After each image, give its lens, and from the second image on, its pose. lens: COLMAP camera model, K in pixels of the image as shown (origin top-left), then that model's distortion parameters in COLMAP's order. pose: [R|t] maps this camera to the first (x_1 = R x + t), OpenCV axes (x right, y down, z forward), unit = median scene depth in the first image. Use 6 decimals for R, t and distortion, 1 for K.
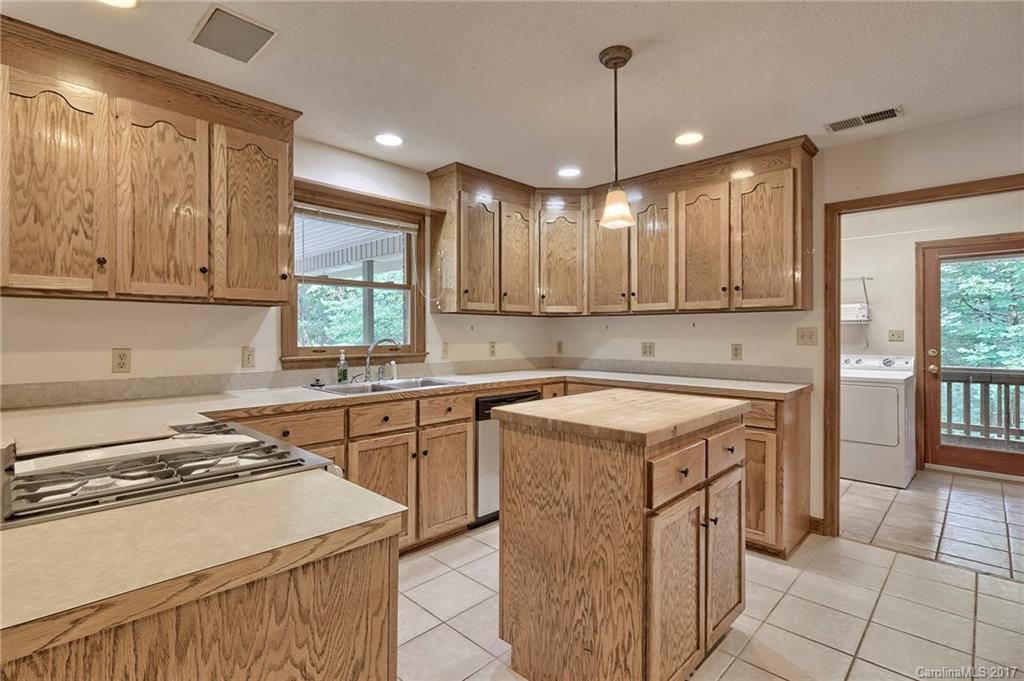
lens RADIAL K [[484.5, 0, 509.6], [0, 484.5, 331.1], [0, 0, 1]] dist [0.001229, 0.000653]
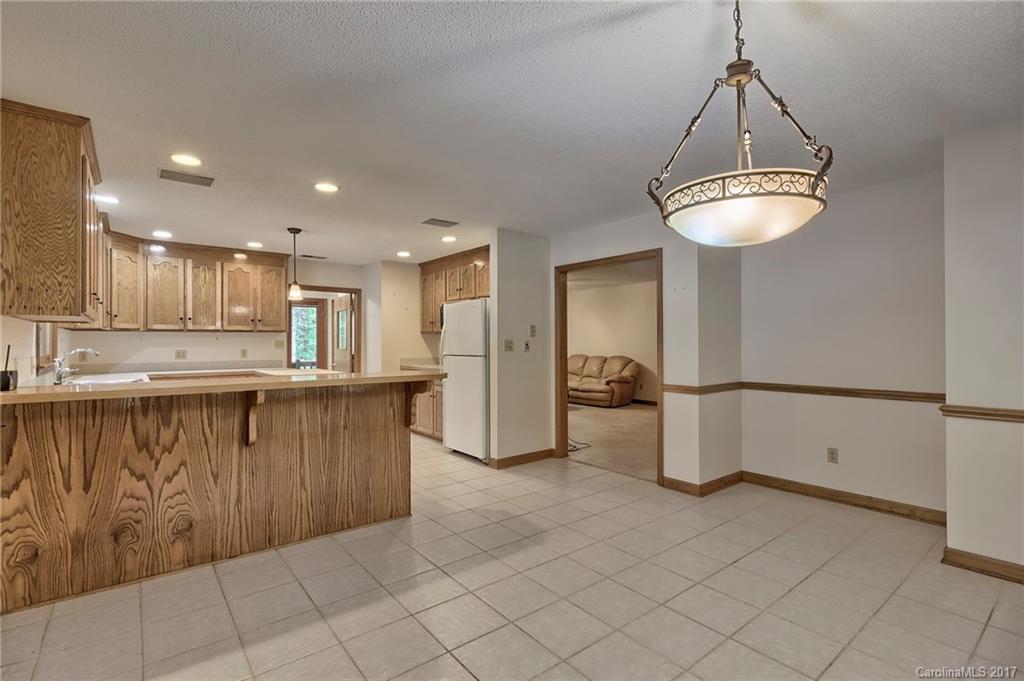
lens RADIAL K [[484.5, 0, 510.1], [0, 484.5, 341.0], [0, 0, 1]] dist [0.001229, 0.000653]
pose [[0.100976, 0.000071, 0.994889, -1.231867], [0.001314, 0.999999, -0.000205, -0.003066], [-0.994888, 0.001328, 0.100976, -0.188999]]
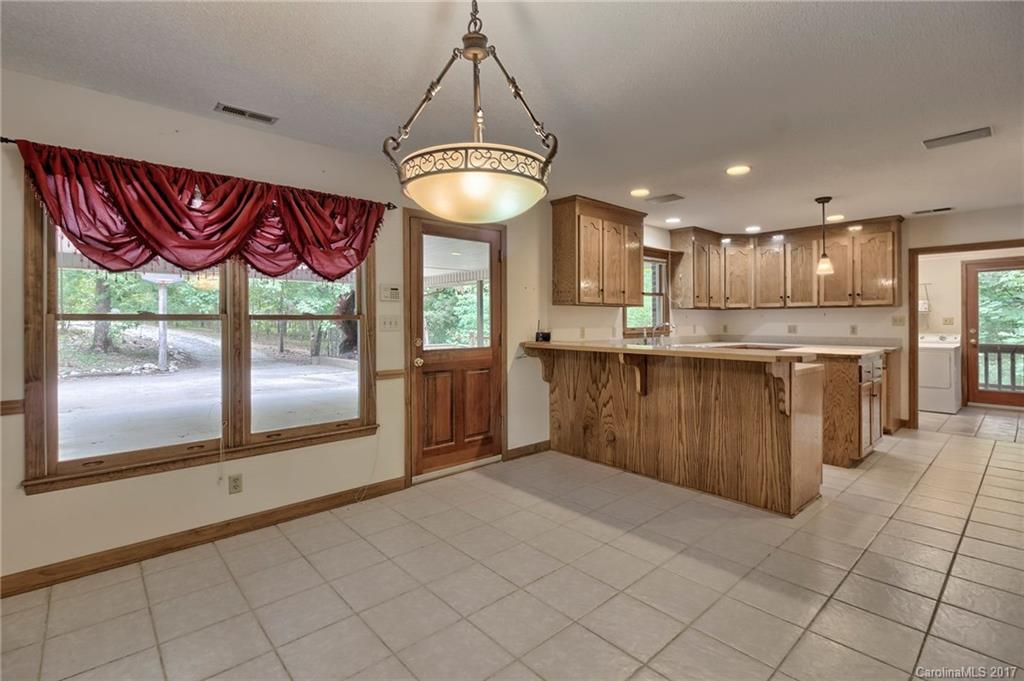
lens RADIAL K [[484.5, 0, 497.9], [0, 484.5, 317.5], [0, 0, 1]] dist [0.001229, 0.000653]
pose [[0.997934, -0.003262, -0.064167, -0.692340], [0.003070, 0.999991, -0.003088, -0.000928], [0.064177, 0.002884, 0.997934, -0.822032]]
